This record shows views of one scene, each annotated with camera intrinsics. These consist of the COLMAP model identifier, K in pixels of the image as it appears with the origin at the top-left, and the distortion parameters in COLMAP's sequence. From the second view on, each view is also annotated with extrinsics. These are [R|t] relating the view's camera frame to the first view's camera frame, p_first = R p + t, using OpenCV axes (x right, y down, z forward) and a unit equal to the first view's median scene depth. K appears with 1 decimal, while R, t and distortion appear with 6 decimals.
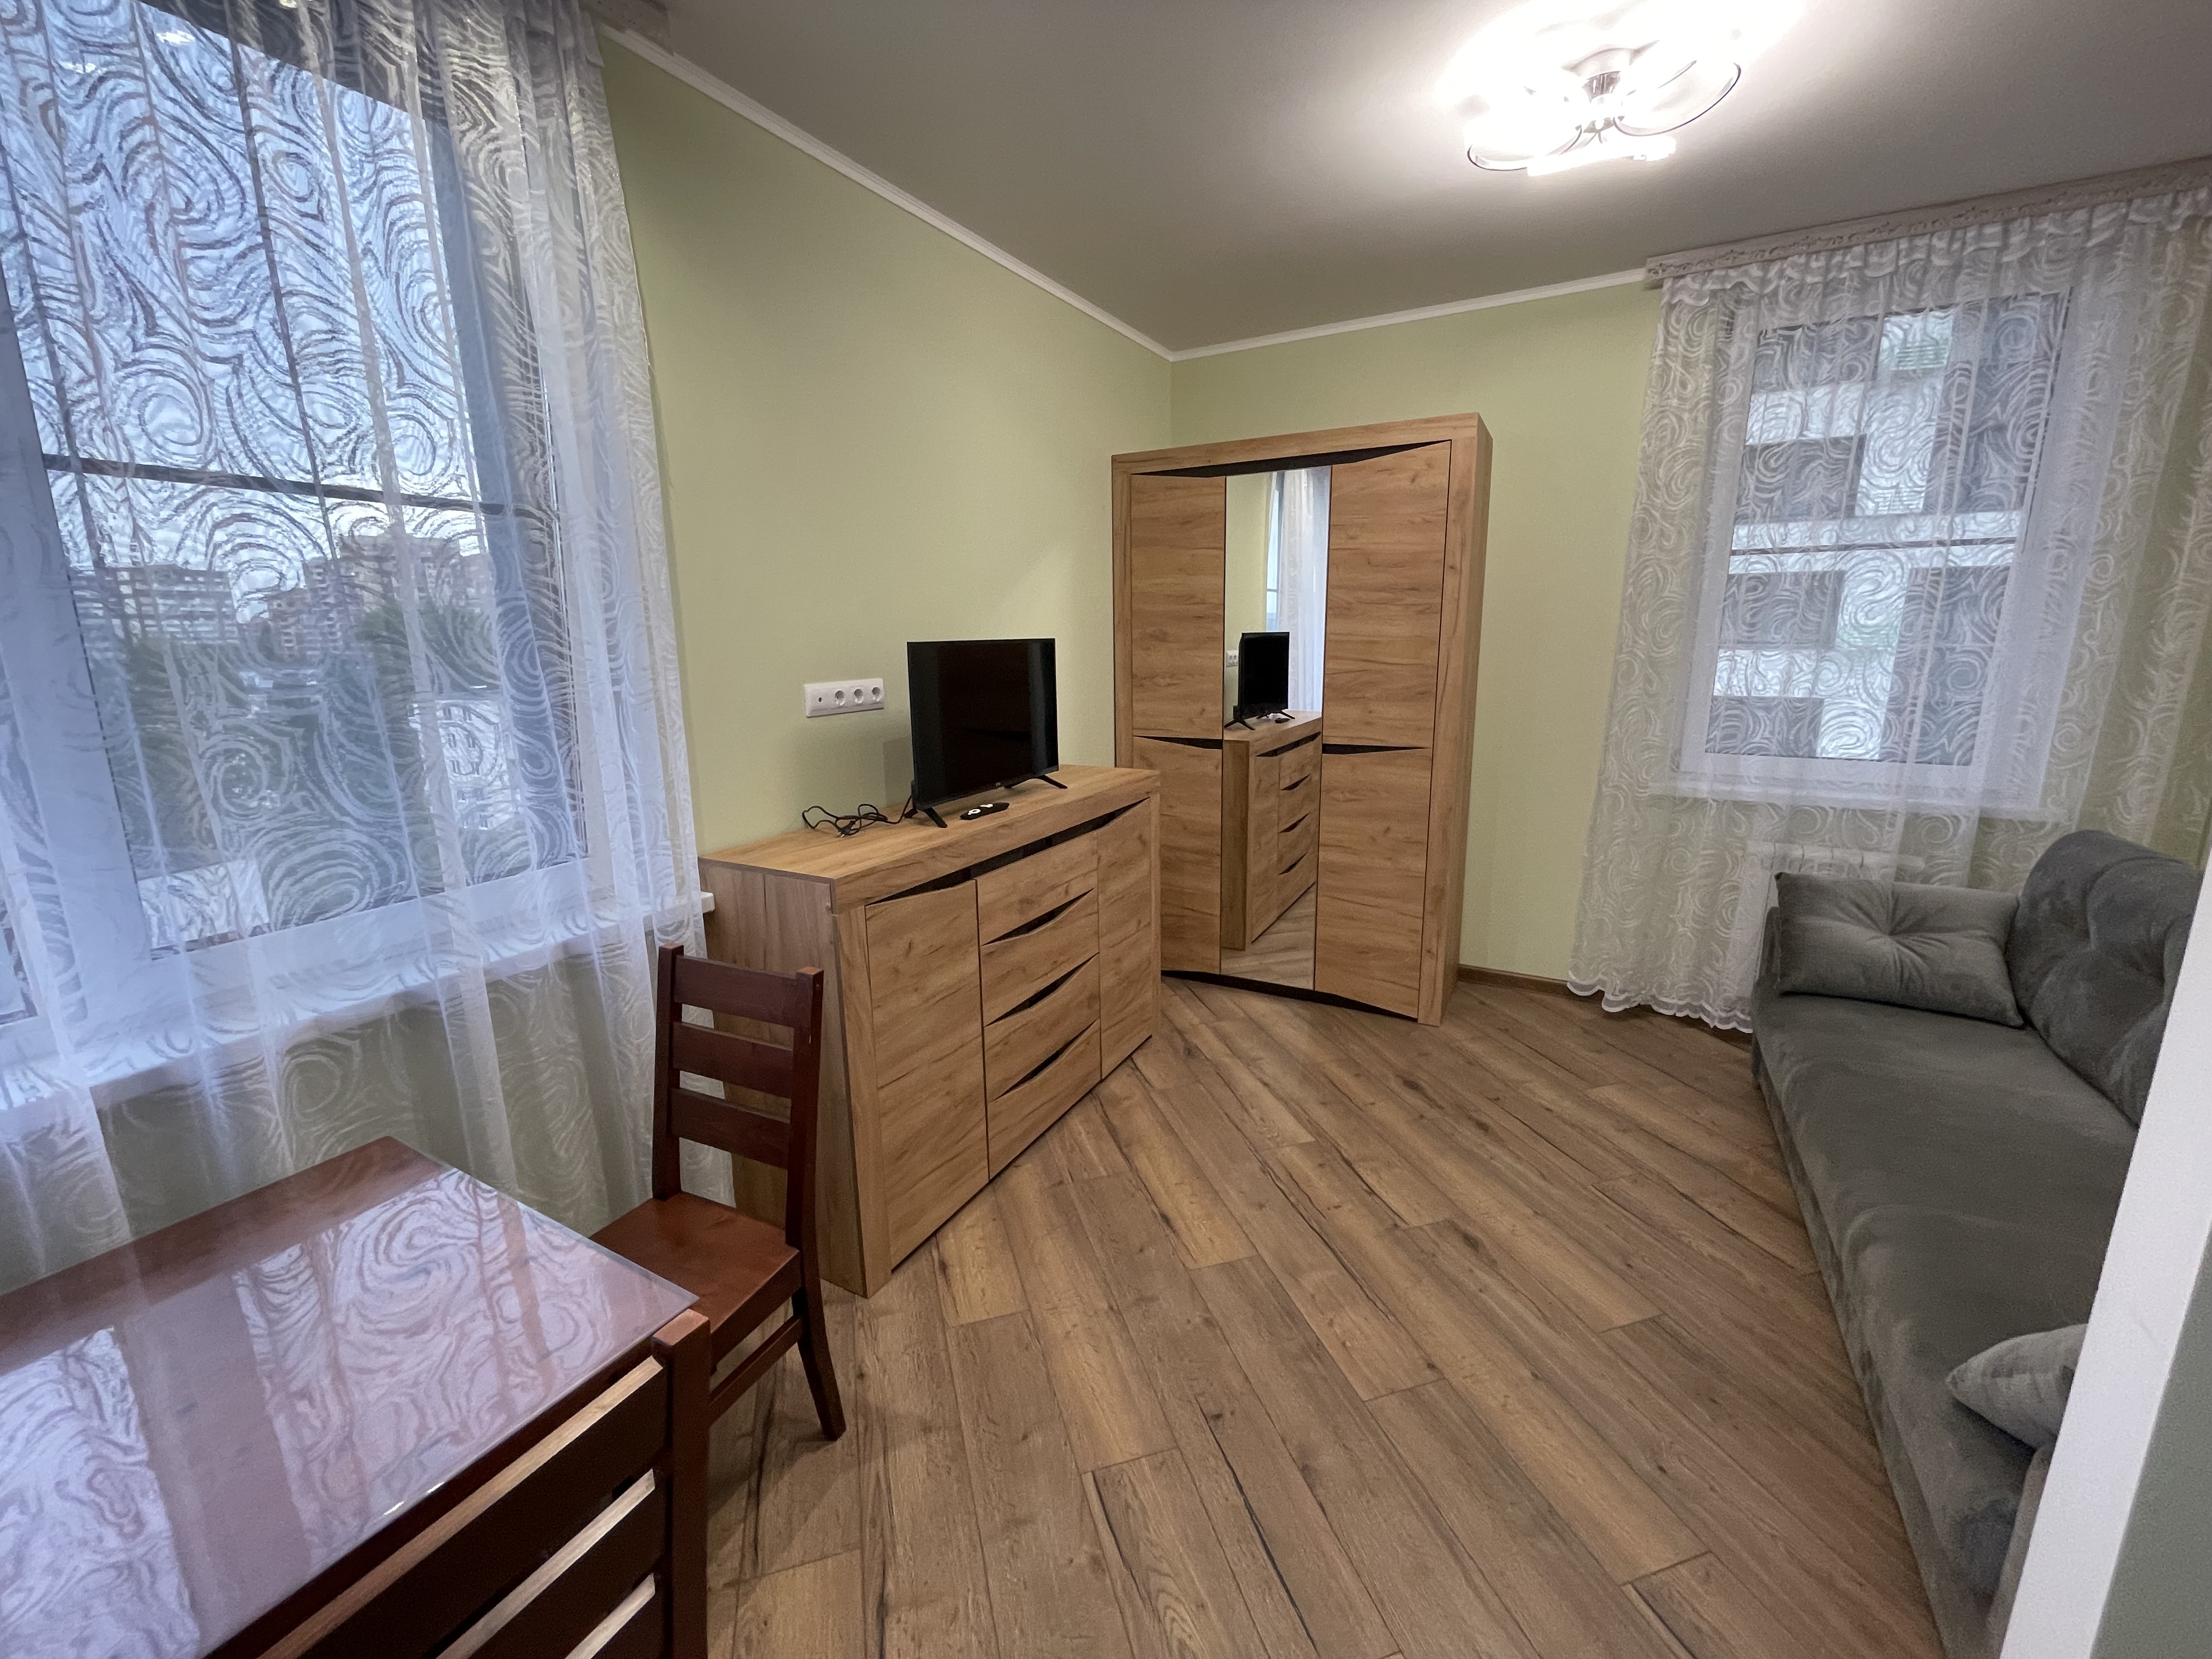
lens RADIAL K [[905.0, 0, 1105.7], [0, 905.0, 818.1], [0, 0, 1]] dist [-0.000549, -0.000089]
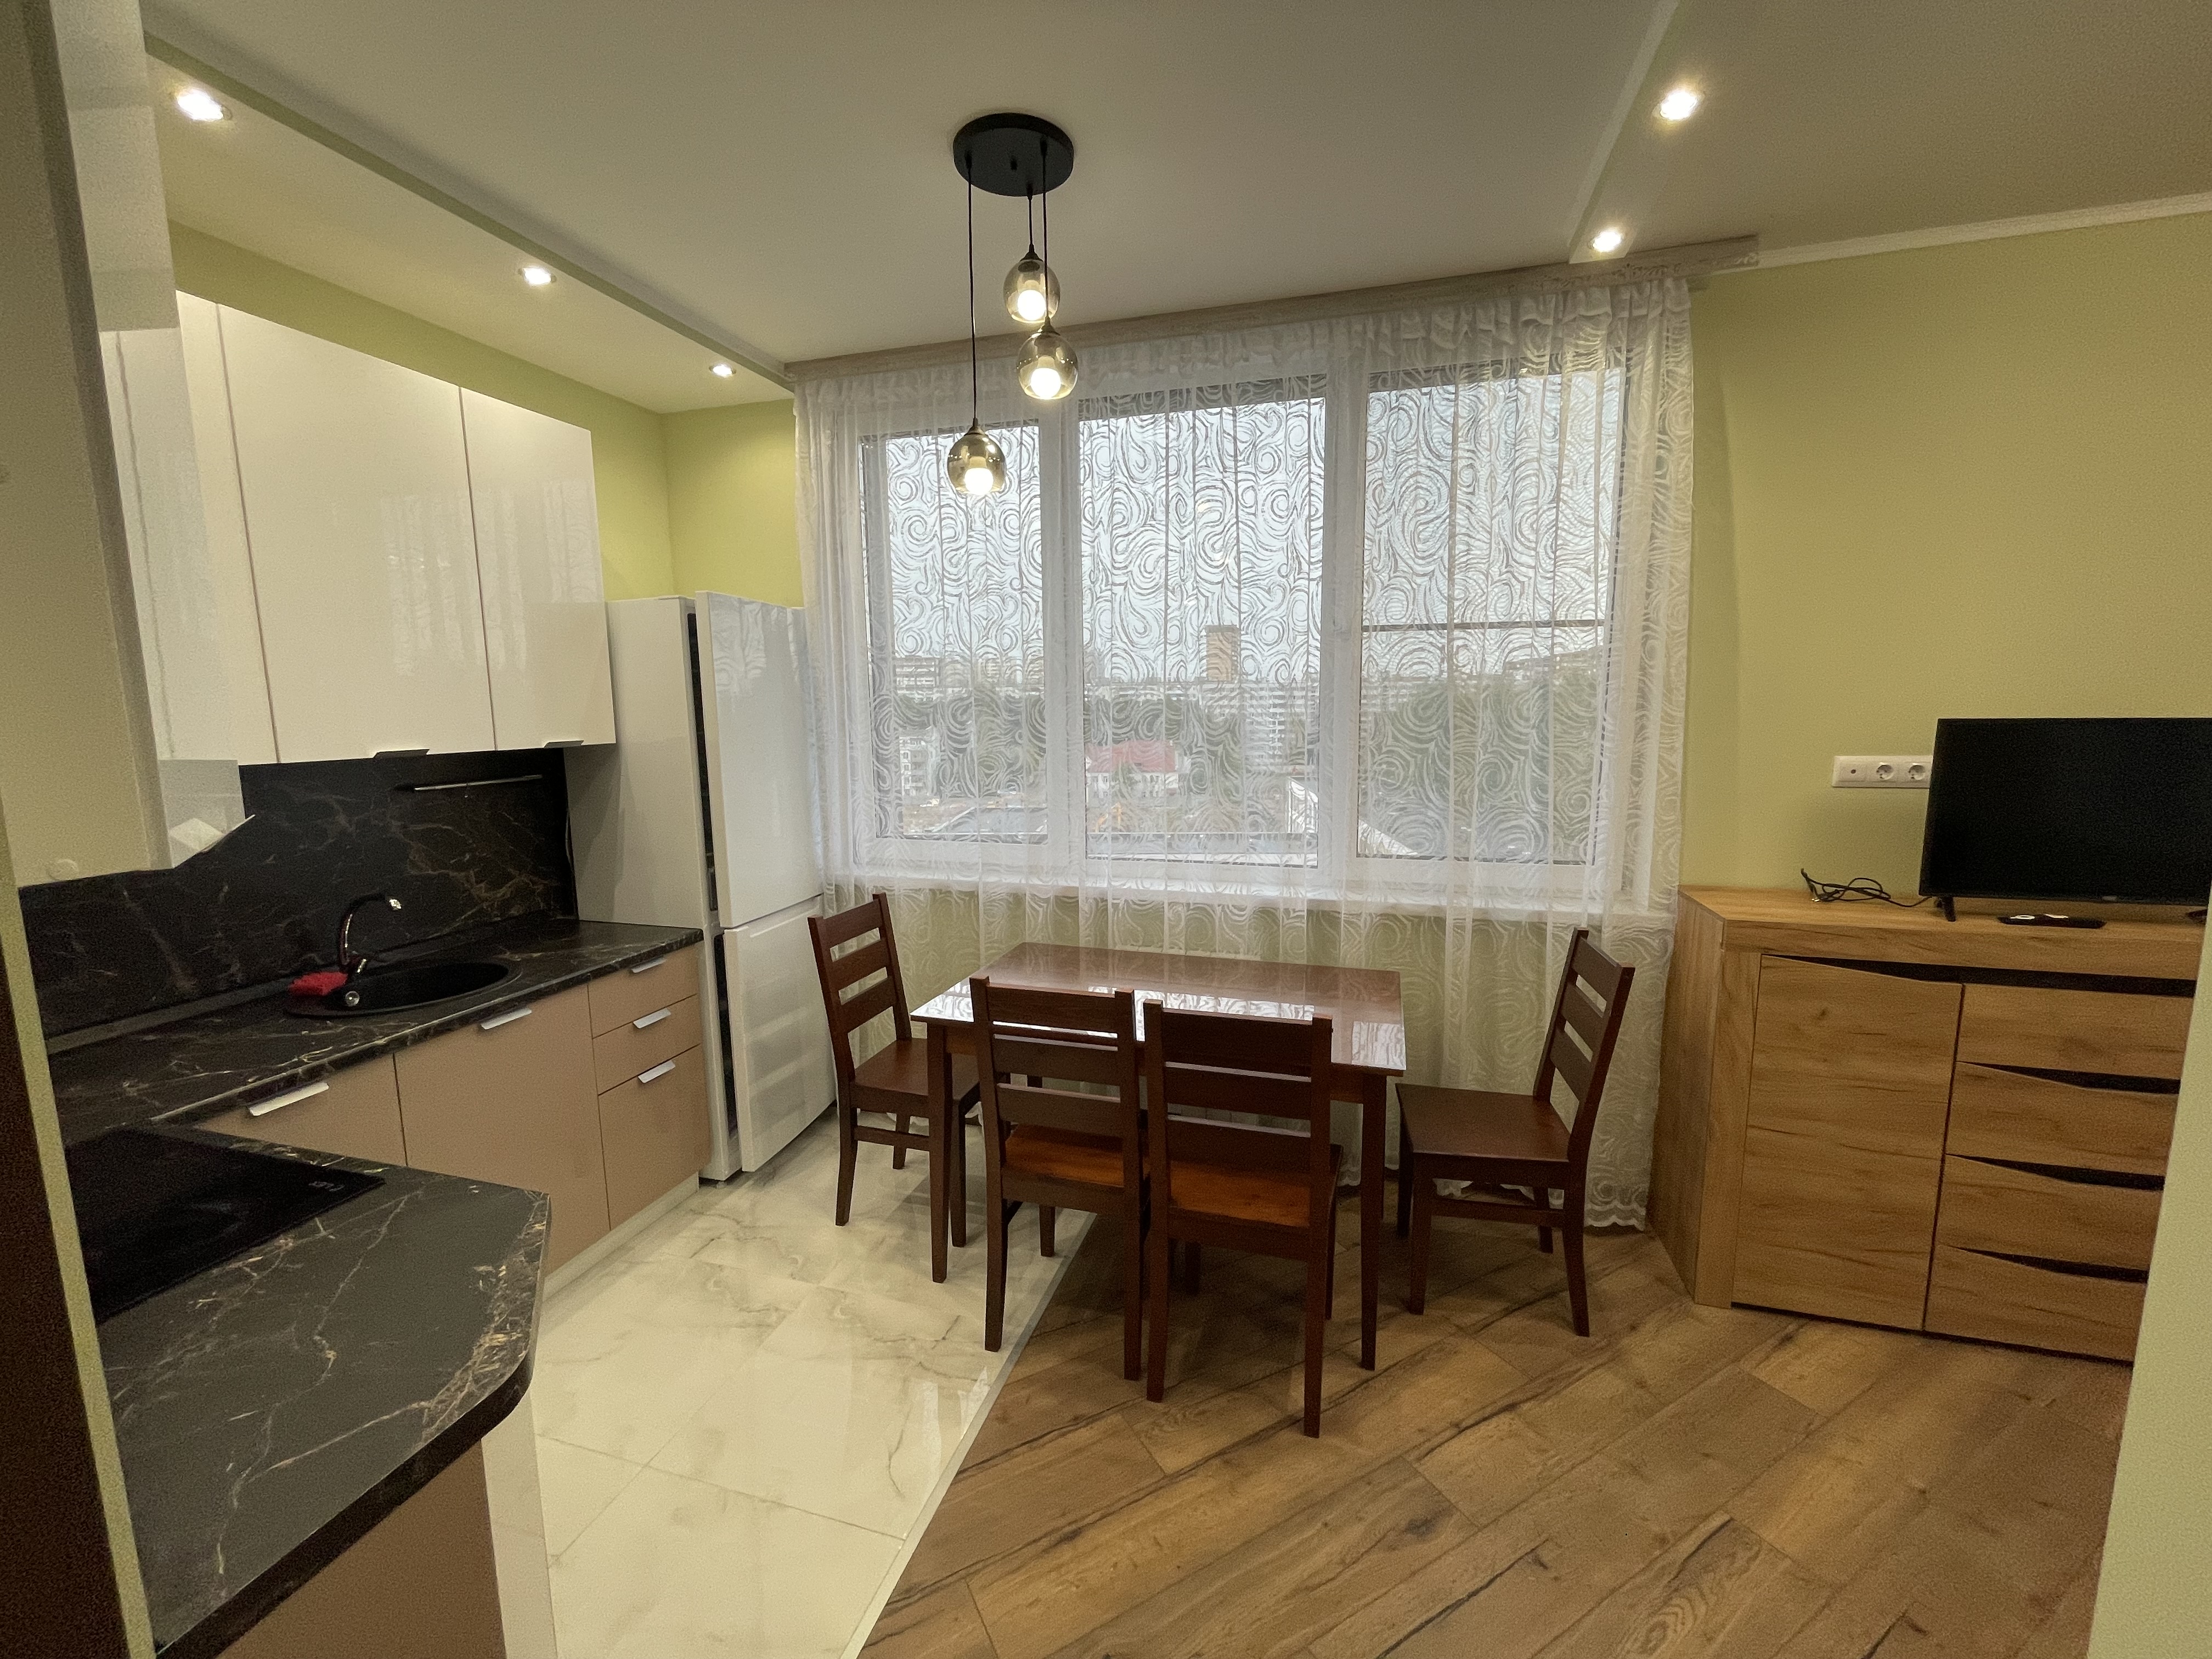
lens RADIAL K [[905.0, 0, 1105.7], [0, 905.0, 818.1], [0, 0, 1]] dist [-0.000549, -0.000089]
pose [[0.209185, 0.135116, -0.968496, 0.462302], [-0.194416, 0.976383, 0.094224, -0.010200], [0.958355, 0.168581, 0.230513, -0.036840]]
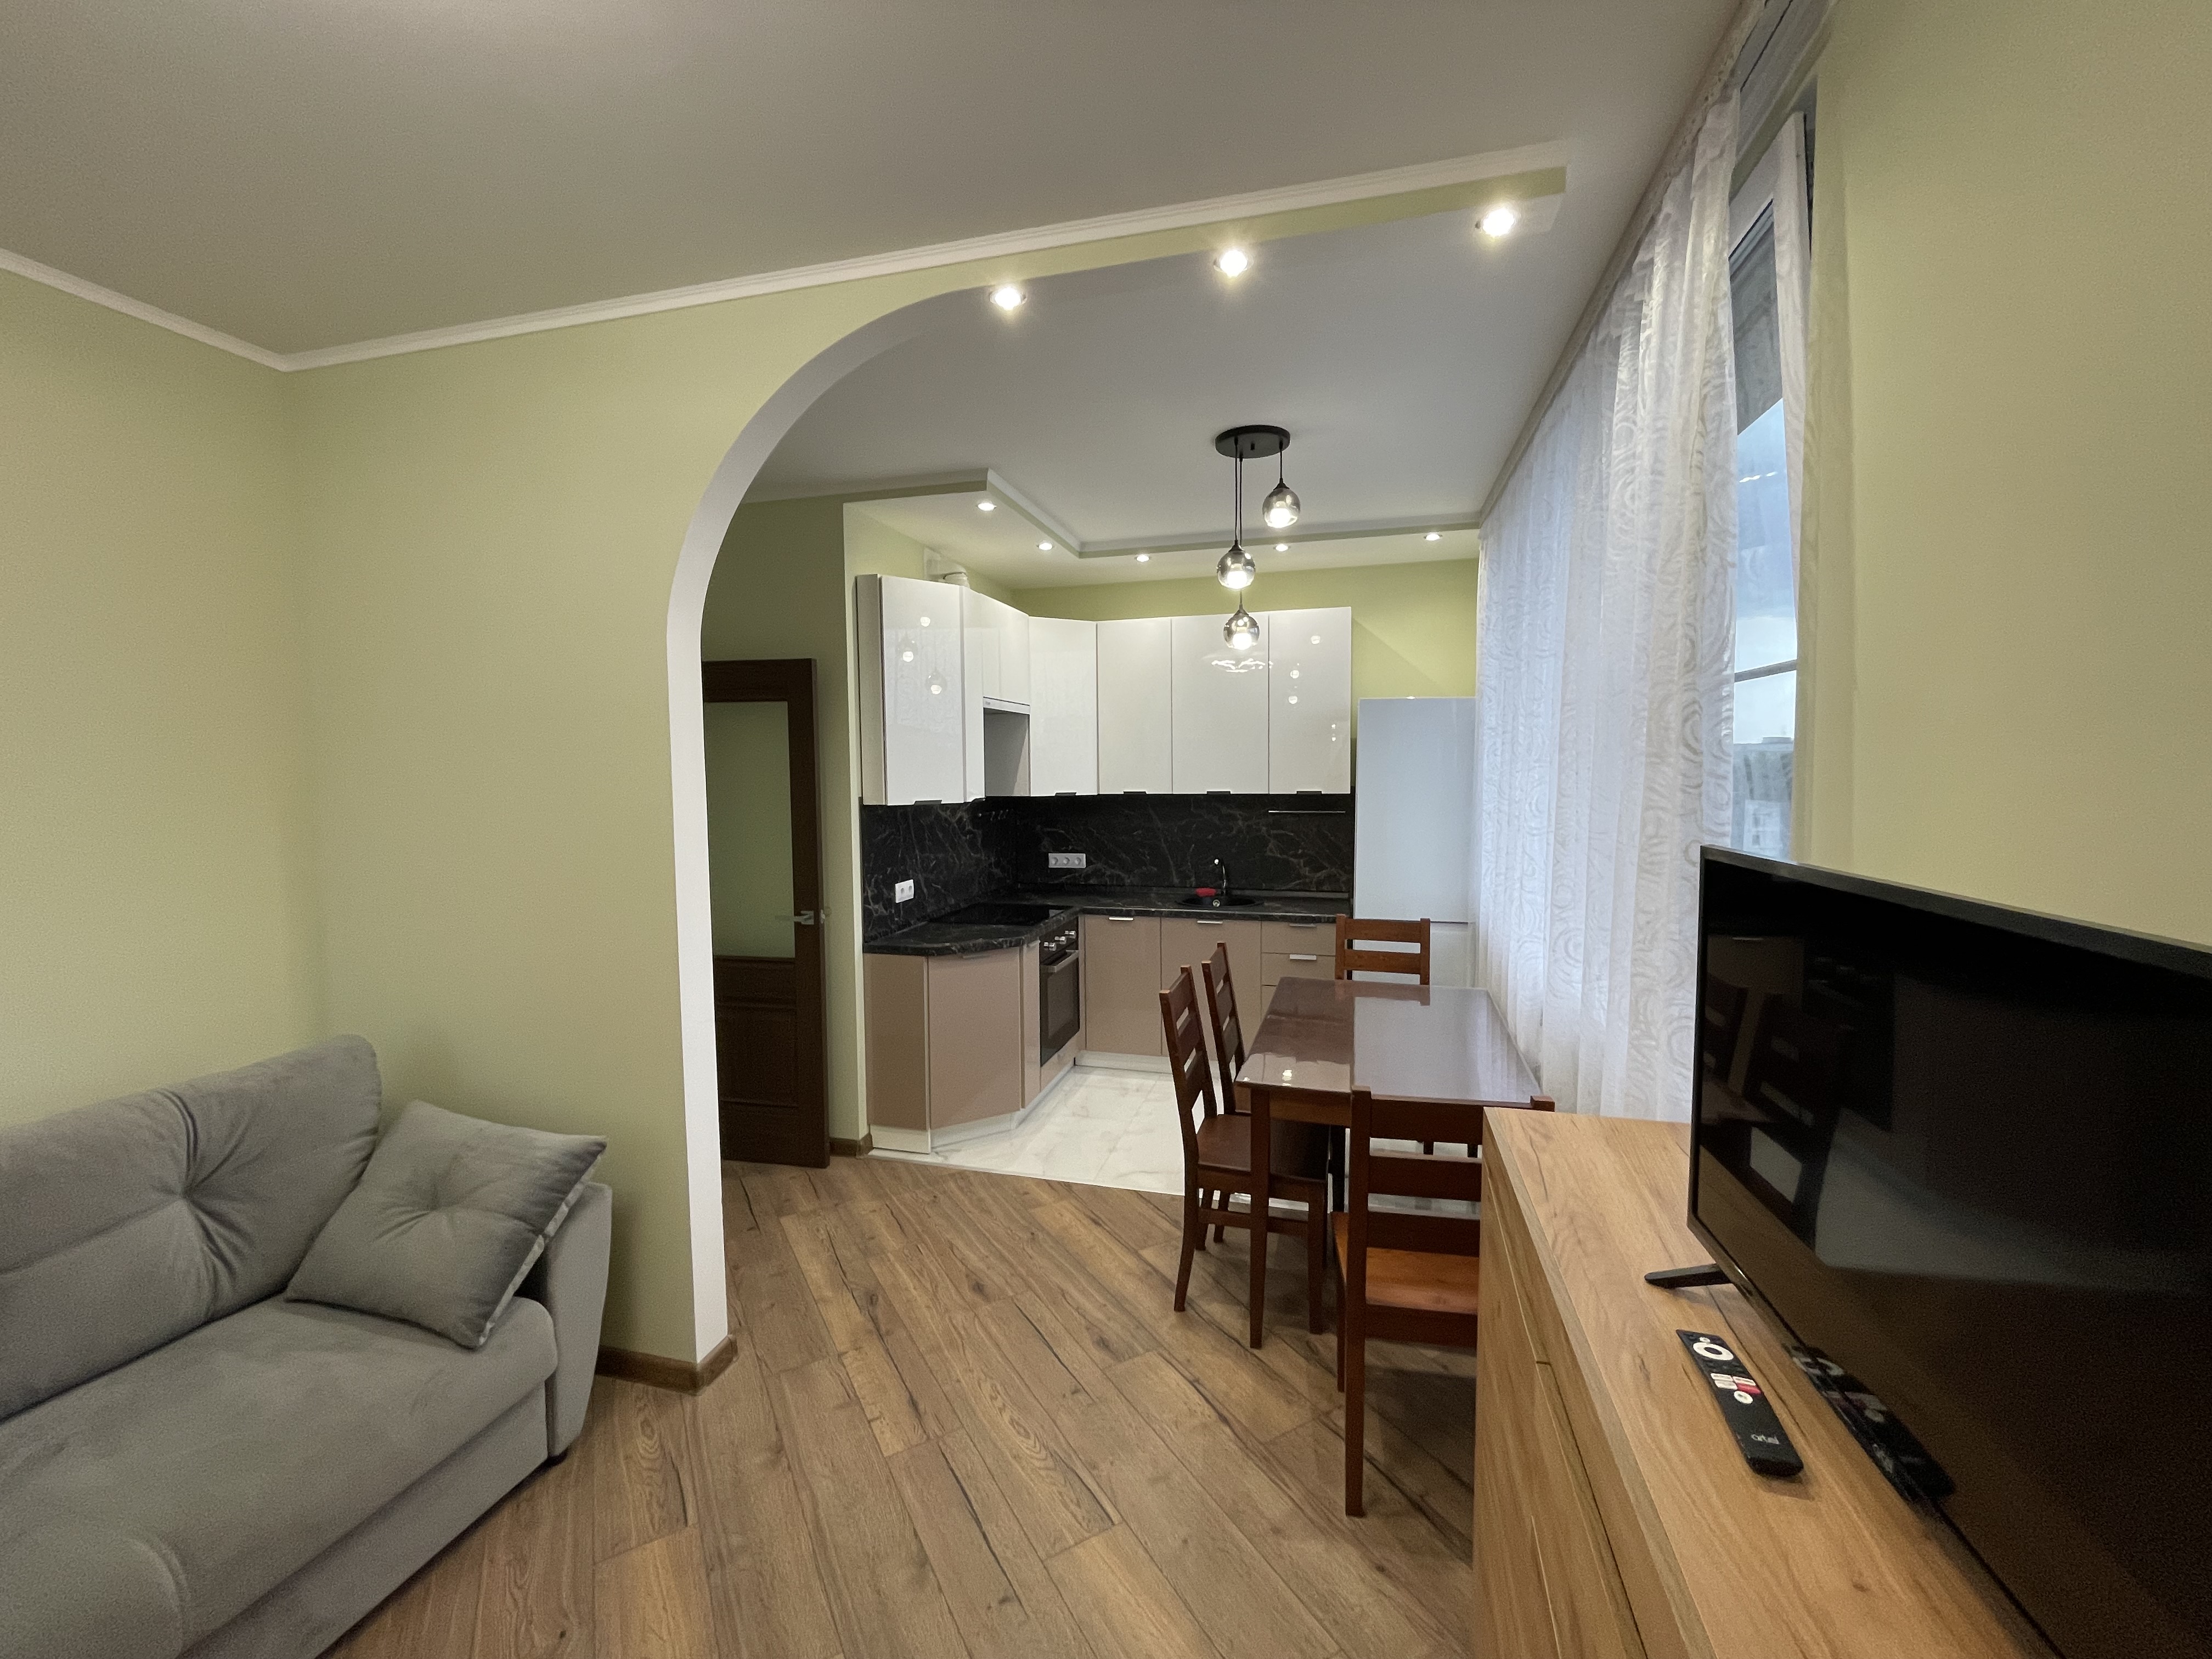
lens RADIAL K [[902.0, 0, 1104.3], [0, 902.0, 823.0], [0, 0, 1]] dist [-0.000248, -0.000129]
pose [[-0.974265, 0.034187, -0.222800, 0.139327], [-0.026510, 0.964193, 0.263872, -0.269854], [0.223843, 0.262988, -0.938473, 1.159153]]
